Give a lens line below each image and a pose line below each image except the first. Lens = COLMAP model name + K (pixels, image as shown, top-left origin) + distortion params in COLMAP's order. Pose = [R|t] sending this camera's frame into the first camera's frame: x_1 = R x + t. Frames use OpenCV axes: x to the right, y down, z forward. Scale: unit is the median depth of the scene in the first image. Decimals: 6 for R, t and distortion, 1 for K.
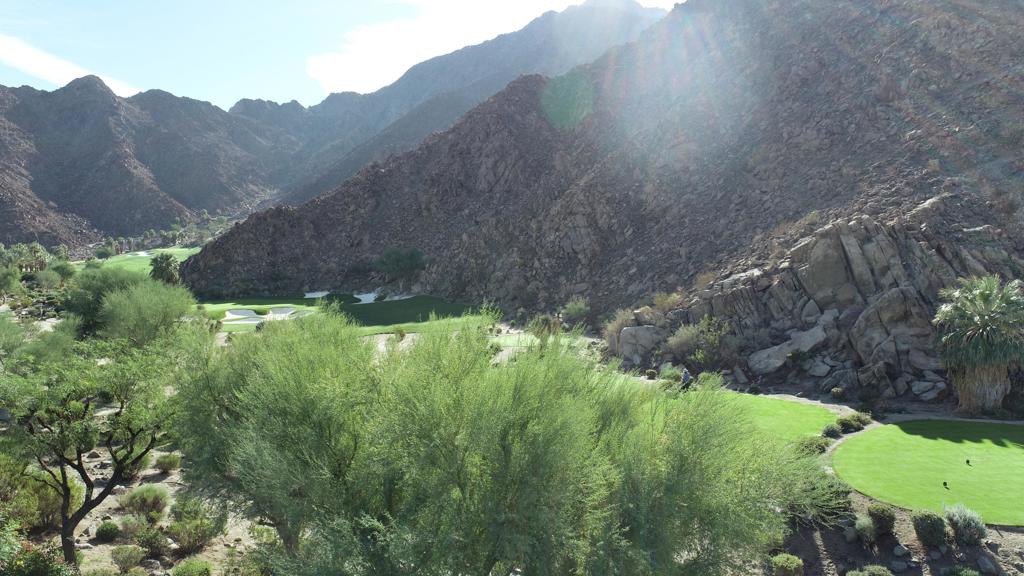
lens RADIAL K [[690.7, 0, 512.3], [0, 690.7, 292.8], [0, 0, 1]] dist [-0.016064, 0.009118]
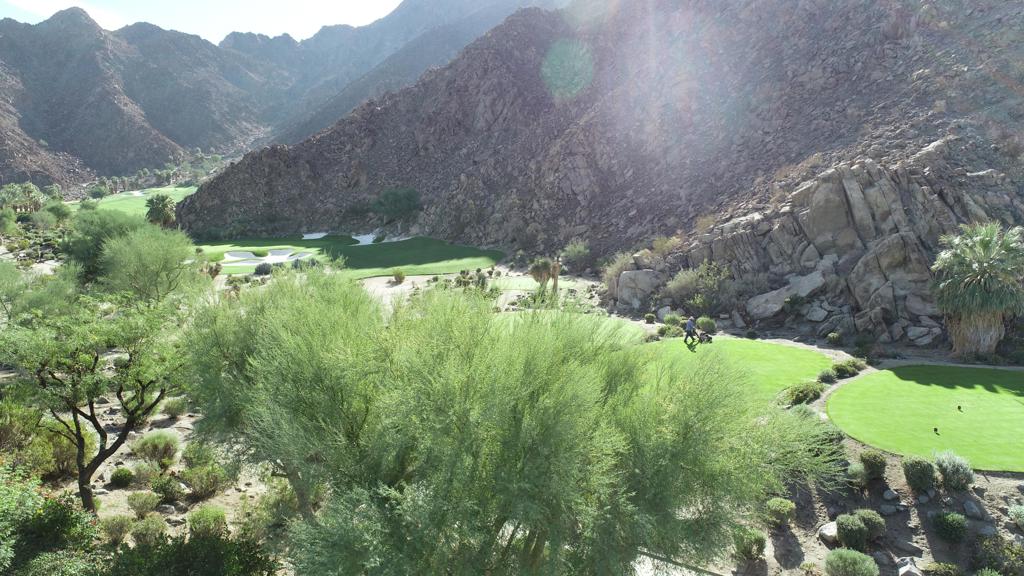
lens RADIAL K [[690.7, 0, 512.1], [0, 690.7, 291.7], [0, 0, 1]] dist [-0.016064, 0.009118]
pose [[0.999996, -0.001047, 0.002686, -0.001501], [0.000810, 0.996243, 0.086599, -0.004205], [-0.002767, -0.086596, 0.996240, -0.000896]]
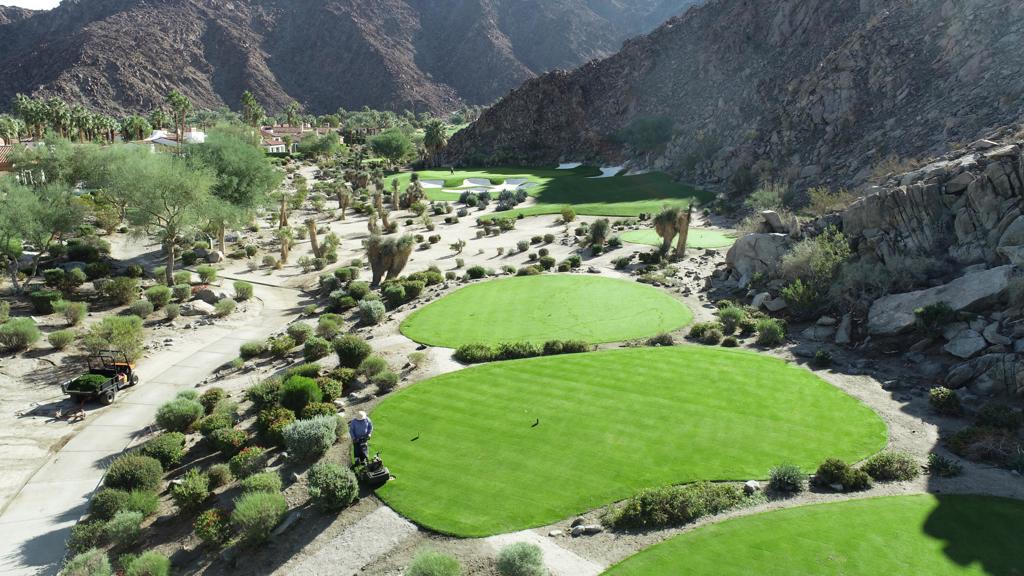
lens RADIAL K [[690.7, 0, 511.8], [0, 690.7, 290.4], [0, 0, 1]] dist [-0.016064, 0.009118]
pose [[0.873298, 0.122215, -0.471609, 0.166775], [-0.034122, 0.980990, 0.191034, -0.010823], [0.485991, -0.150737, 0.860867, 0.153089]]
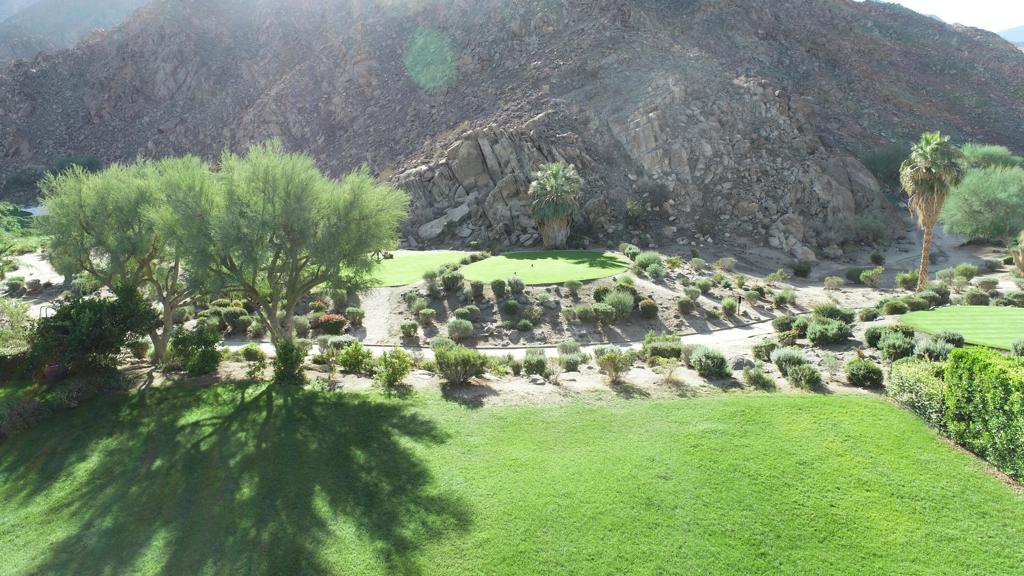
lens RADIAL K [[690.7, 0, 512.1], [0, 690.7, 291.9], [0, 0, 1]] dist [-0.016064, 0.009118]
pose [[0.906795, -0.079320, 0.414043, -0.030457], [0.030013, 0.991794, 0.124271, 0.025390], [-0.420503, -0.100262, 0.901735, -0.152405]]
